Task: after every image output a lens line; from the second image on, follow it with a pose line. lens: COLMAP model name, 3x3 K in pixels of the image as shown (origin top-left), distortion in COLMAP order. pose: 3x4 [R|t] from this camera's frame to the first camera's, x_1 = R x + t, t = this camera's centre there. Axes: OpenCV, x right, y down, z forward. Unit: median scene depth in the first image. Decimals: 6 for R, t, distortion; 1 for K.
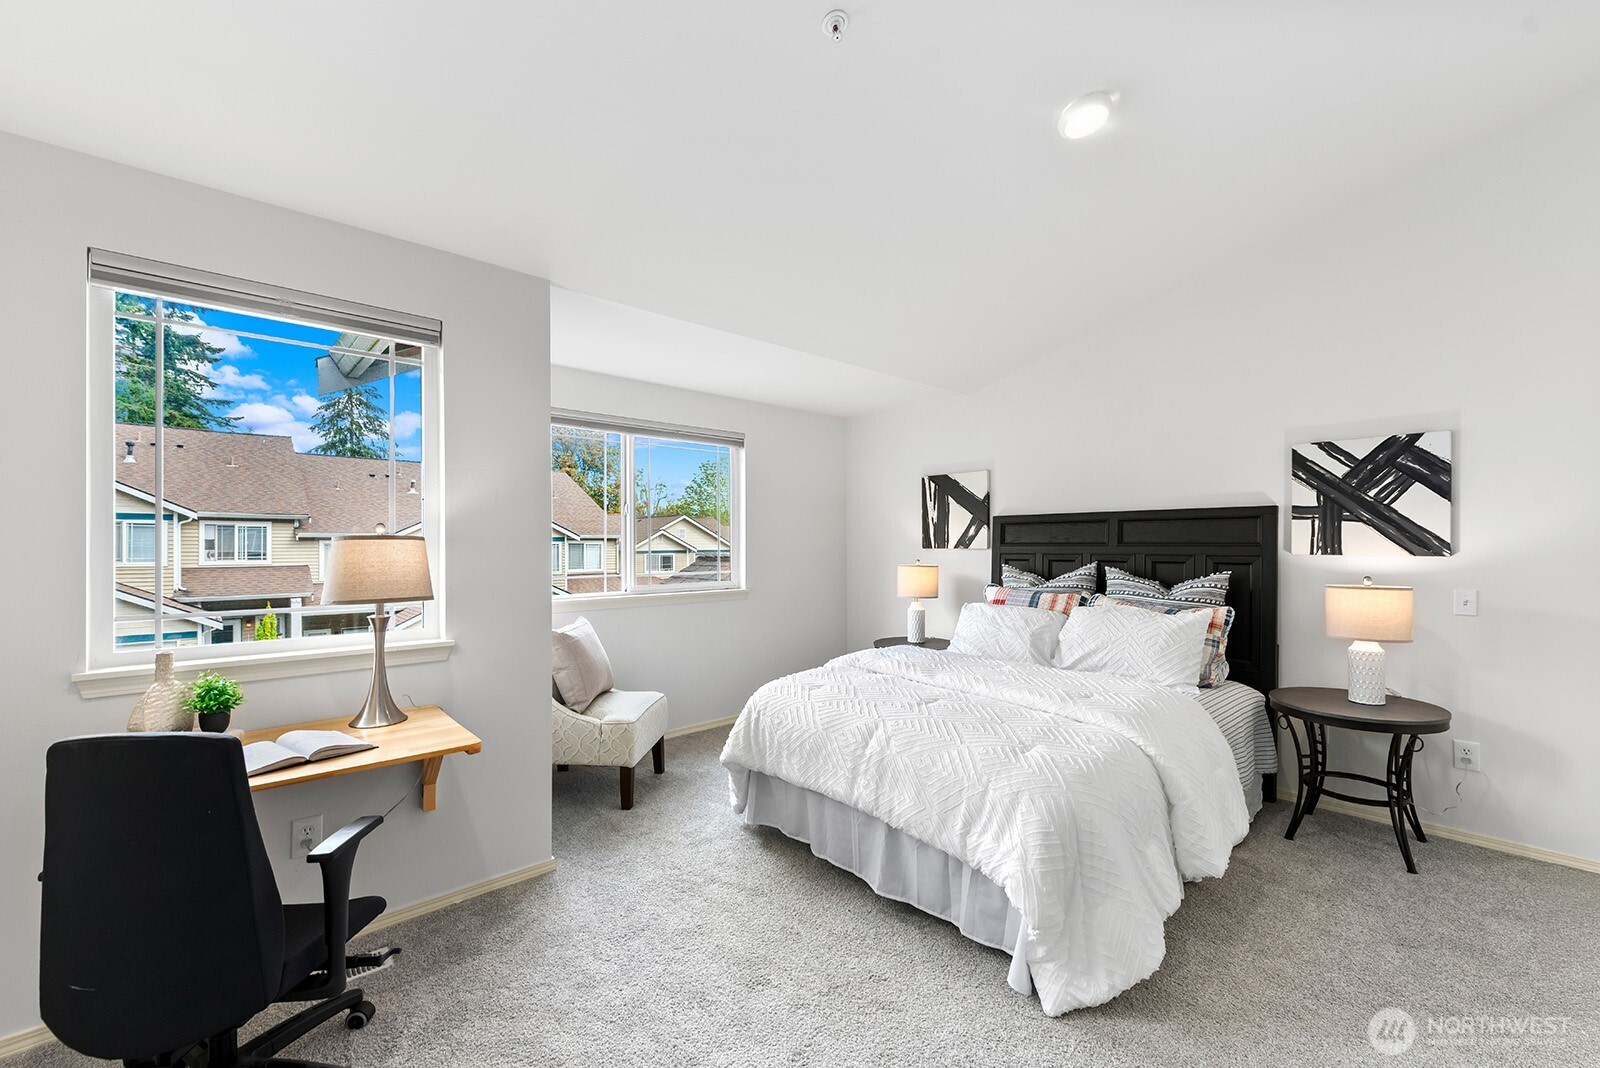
lens RADIAL K [[638.7, 0, 802.7], [0, 638.7, 540.1], [0, 0, 1]] dist [0.010371, -0.000526]
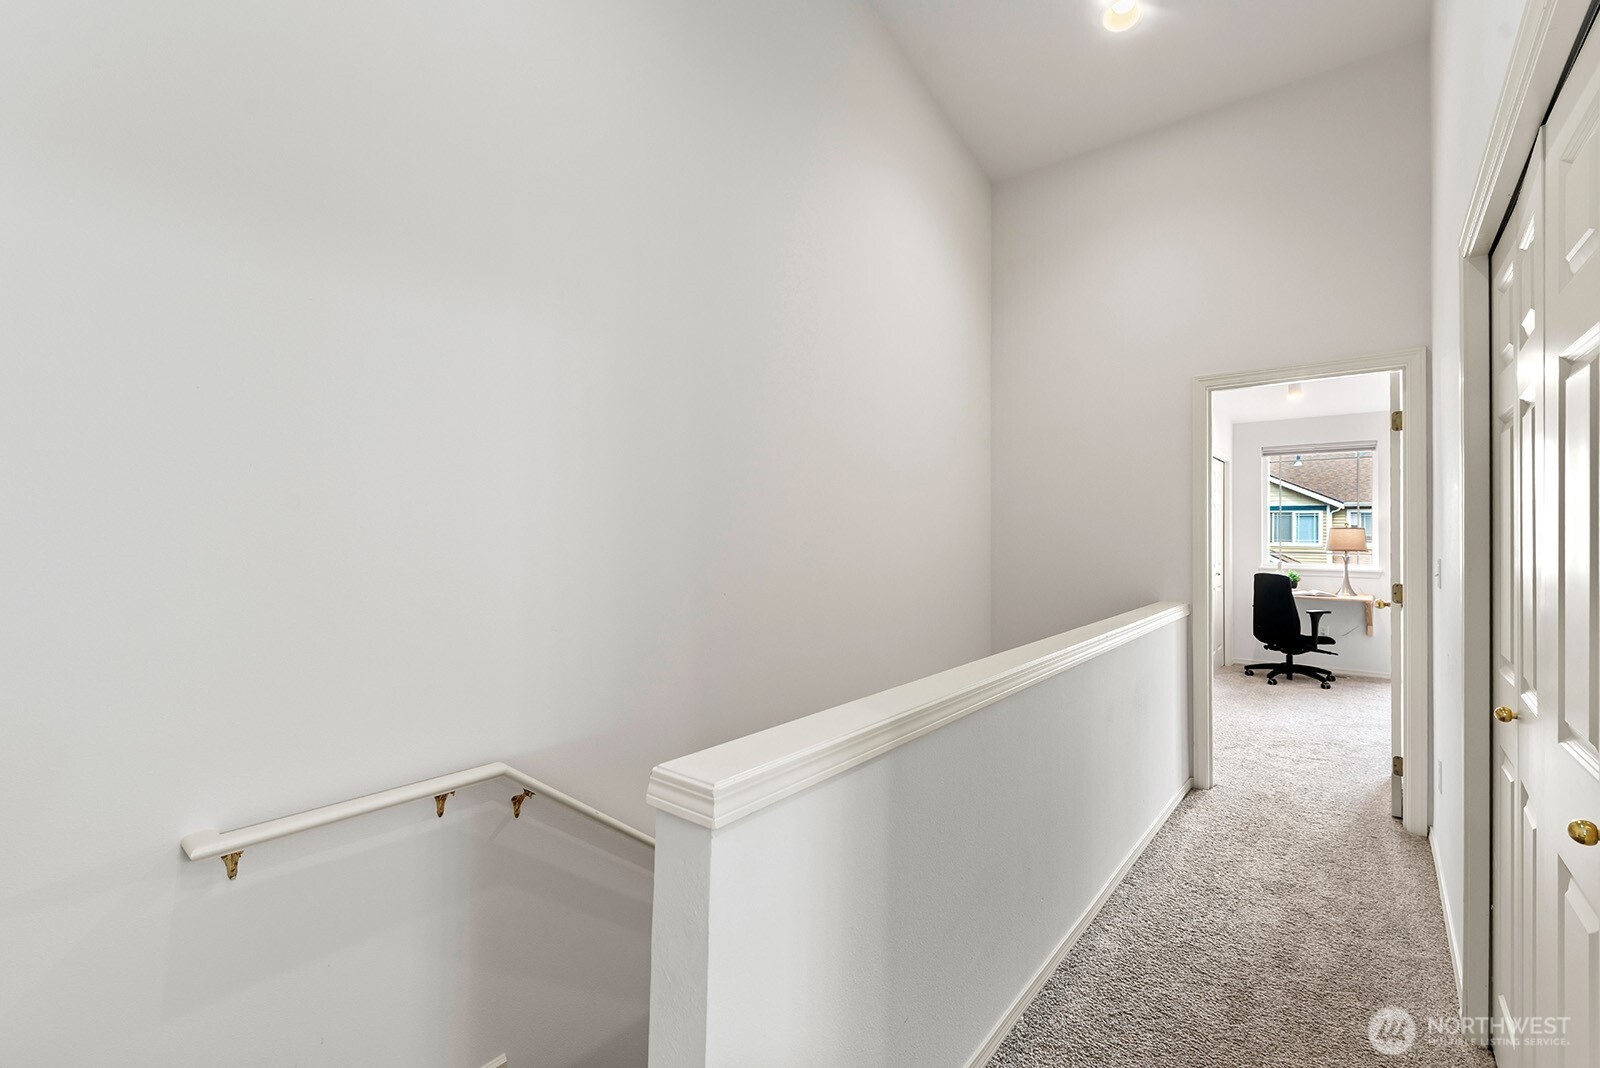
lens RADIAL K [[697.1, 0, 798.7], [0, 697.1, 529.9], [0, 0, 1]] dist [0.010877, -0.002257]
pose [[0.136916, 0.001949, -0.990581, 0.227250], [0.005657, 0.999980, 0.002750, -0.002122], [0.990566, -0.005981, 0.136903, -0.197530]]
